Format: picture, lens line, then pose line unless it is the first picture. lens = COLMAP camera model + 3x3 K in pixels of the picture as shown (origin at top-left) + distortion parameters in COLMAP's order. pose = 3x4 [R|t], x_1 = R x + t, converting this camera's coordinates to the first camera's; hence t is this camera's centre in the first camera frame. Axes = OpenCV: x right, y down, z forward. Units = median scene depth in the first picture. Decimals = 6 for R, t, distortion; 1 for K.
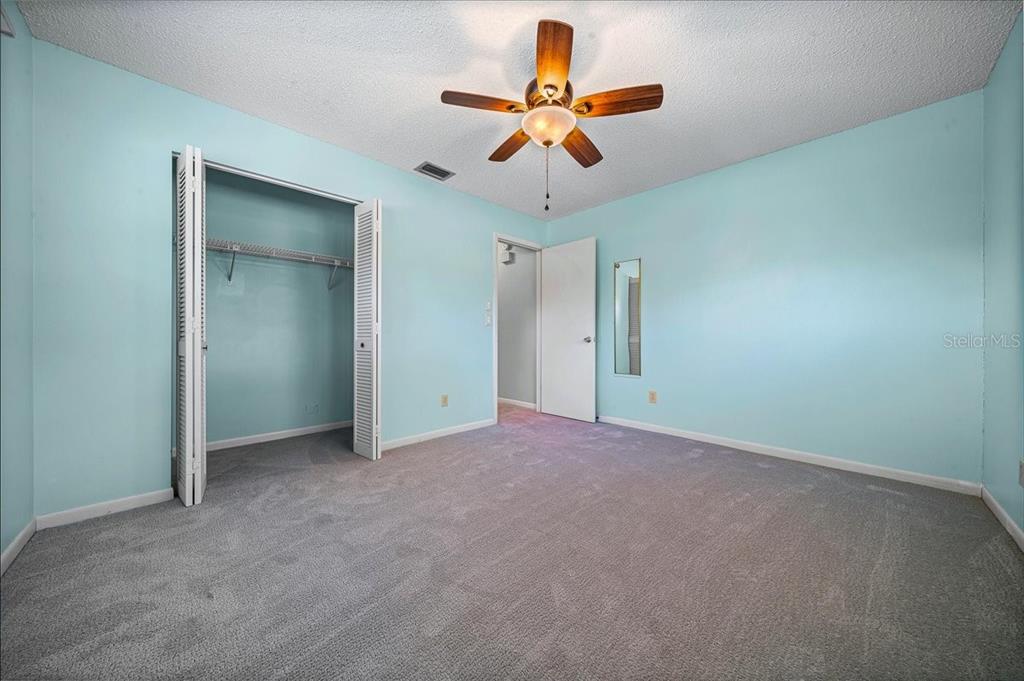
lens RADIAL K [[345.9, 0, 514.5], [0, 345.9, 339.4], [0, 0, 1]] dist [-0.000701, 0.000354]
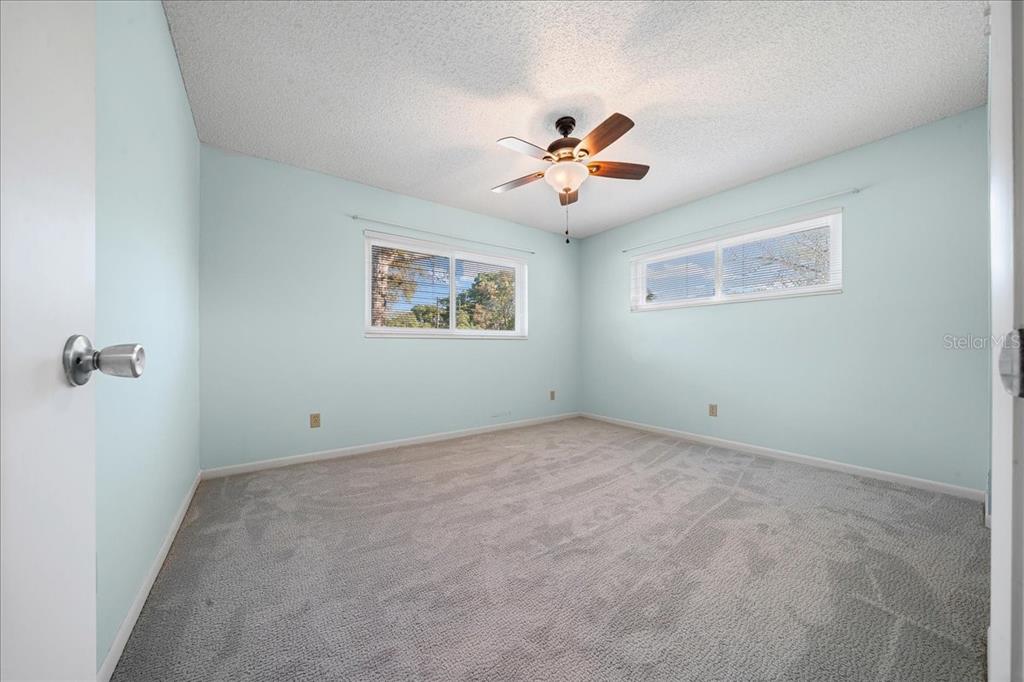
lens RADIAL K [[357.2, 0, 521.7], [0, 357.2, 346.5], [0, 0, 1]] dist [-0.001409, -0.000032]
pose [[-0.990276, 0.009615, 0.138782, 0.062551], [0.009709, 0.999953, 0.000001, -0.016021], [-0.138776, 0.001348, -0.990323, 1.961811]]
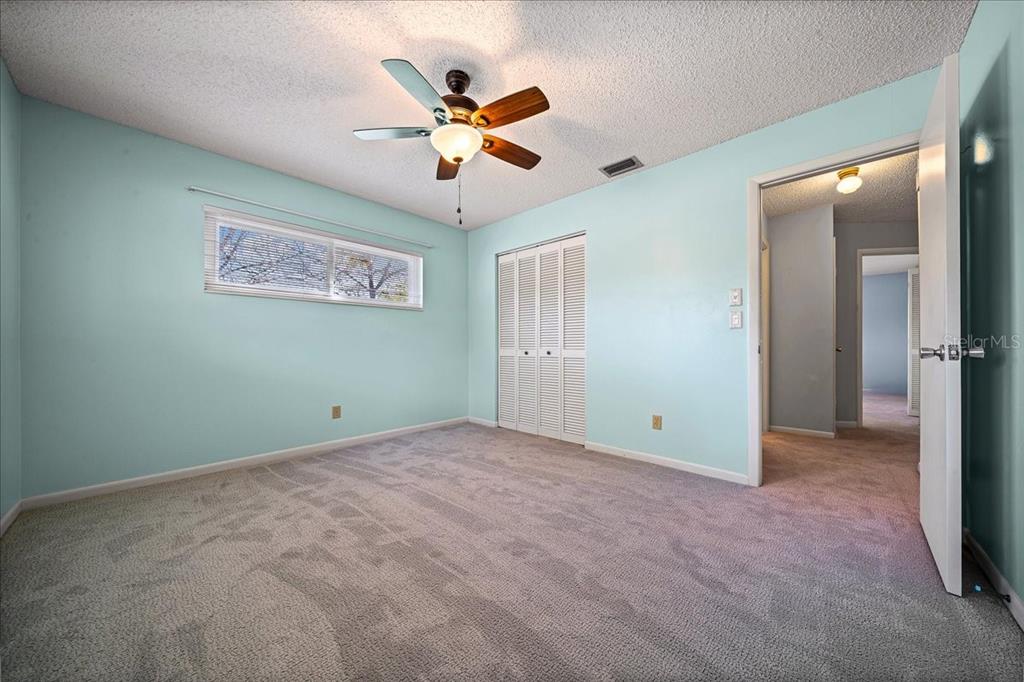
lens RADIAL K [[351.5, 0, 514.6], [0, 351.5, 341.4], [0, 0, 1]] dist [-0.006290, -0.000013]
pose [[0.037768, -0.005123, -0.999273, 0.979181], [-0.001665, 0.999985, -0.005190, -0.018436], [0.999285, 0.001859, 0.037759, 0.965509]]
